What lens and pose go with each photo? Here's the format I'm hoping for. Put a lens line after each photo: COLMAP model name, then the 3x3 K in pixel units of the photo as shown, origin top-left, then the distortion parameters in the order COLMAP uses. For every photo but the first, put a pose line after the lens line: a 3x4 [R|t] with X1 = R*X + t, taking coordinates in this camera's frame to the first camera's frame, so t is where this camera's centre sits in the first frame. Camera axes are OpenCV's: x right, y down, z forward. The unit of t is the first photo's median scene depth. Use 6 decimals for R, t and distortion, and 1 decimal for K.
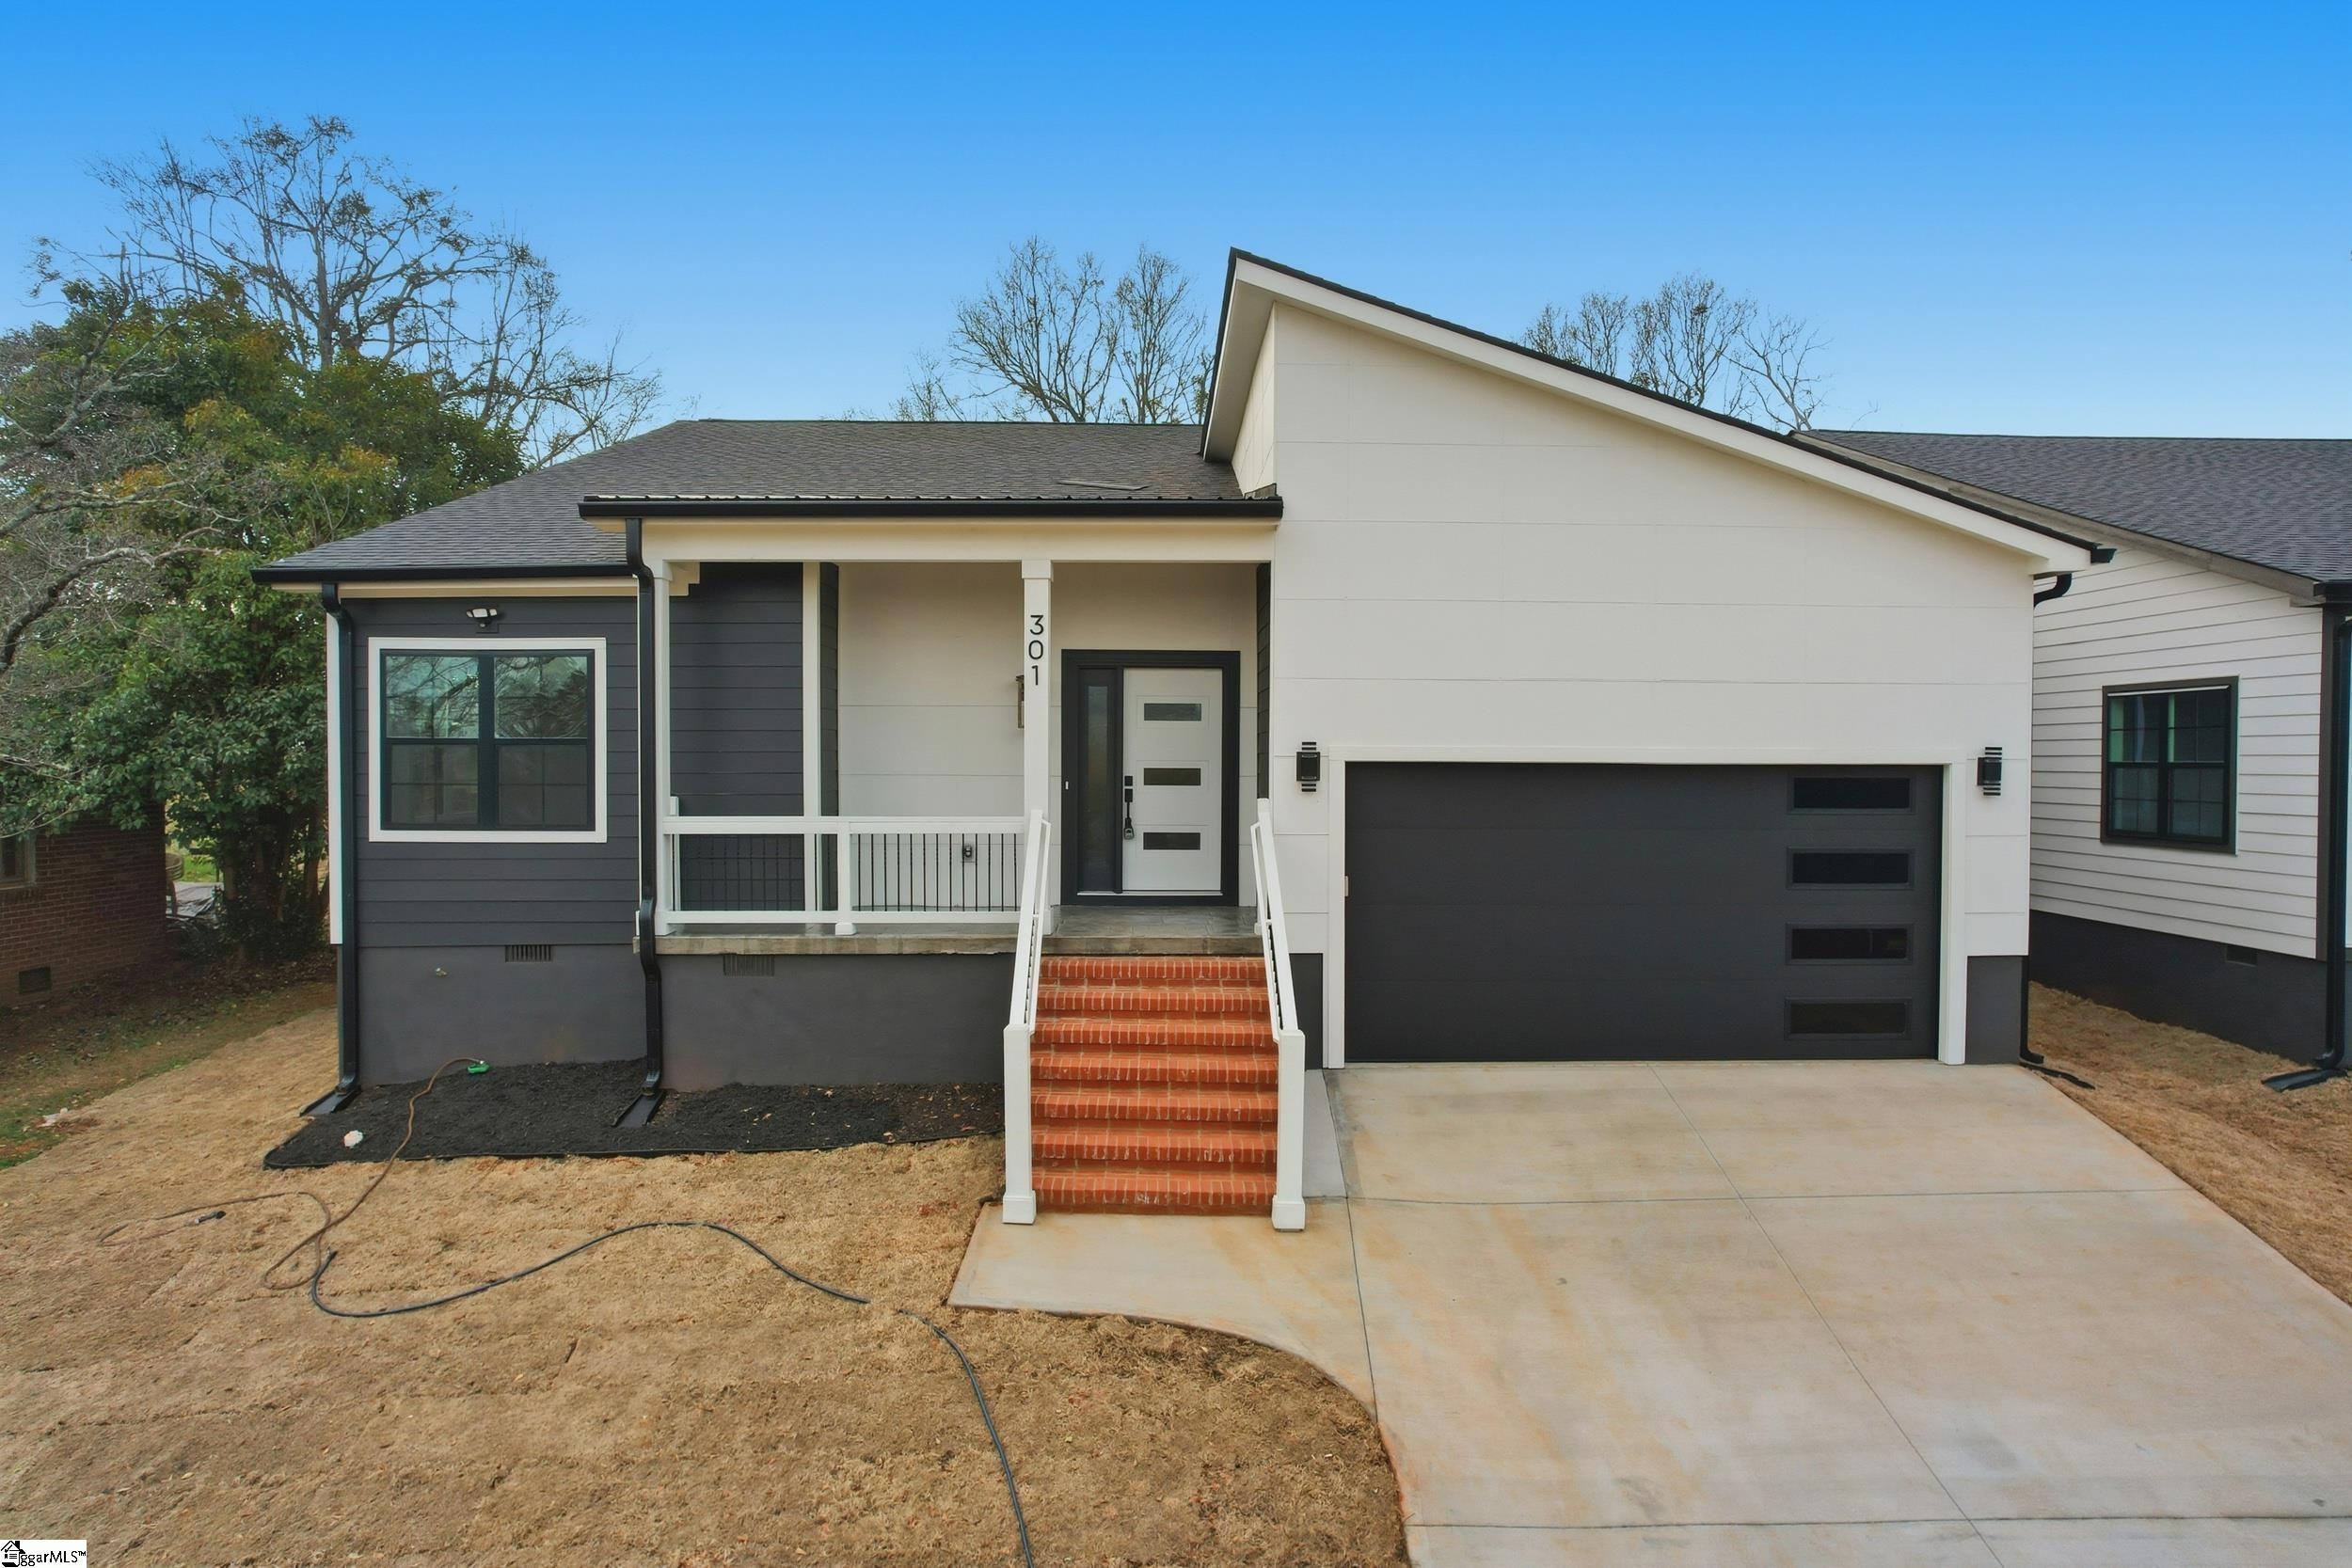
lens RADIAL K [[1485.2, 0, 1168.7], [0, 1485.2, 794.5], [0, 0, 1]] dist [-0.046059, -0.001281]
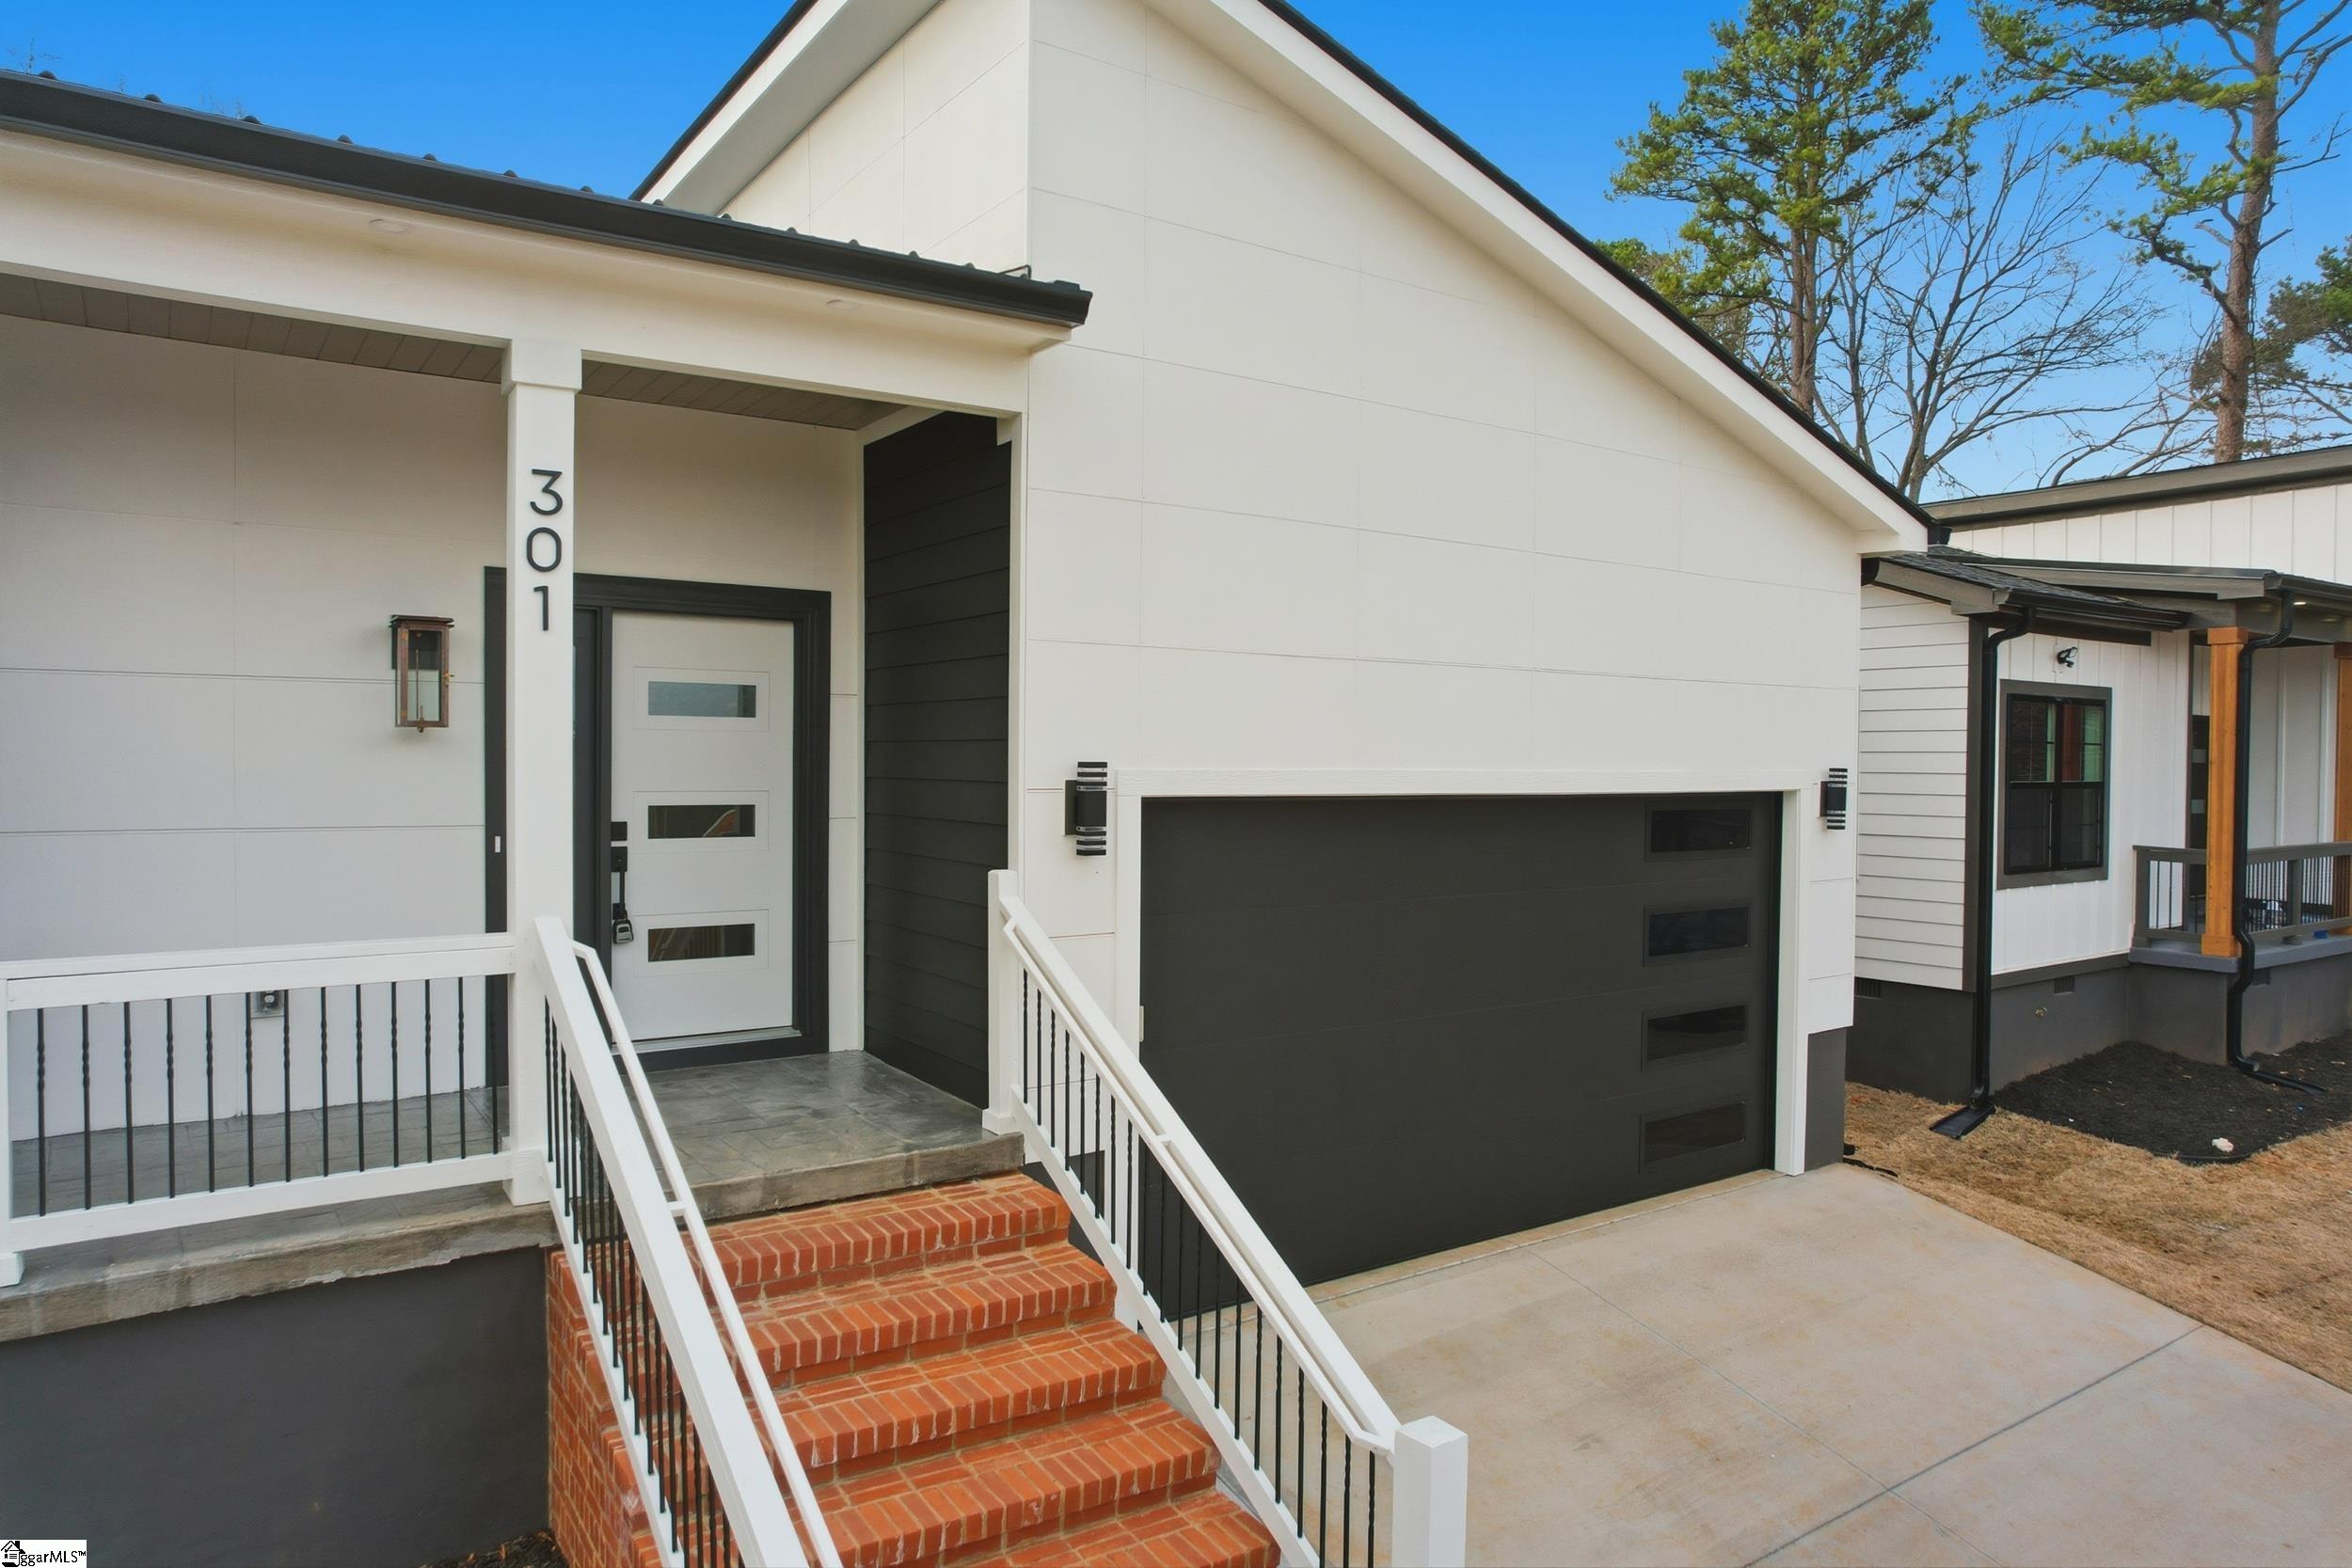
lens RADIAL K [[1485.2, 0, 1168.7], [0, 1485.2, 794.5], [0, 0, 1]] dist [-0.046059, -0.001281]
pose [[0.829886, -0.011435, 0.557816, -0.176634], [0.010674, 0.999932, 0.004619, -0.025535], [-0.557831, 0.002121, 0.829952, 0.534124]]
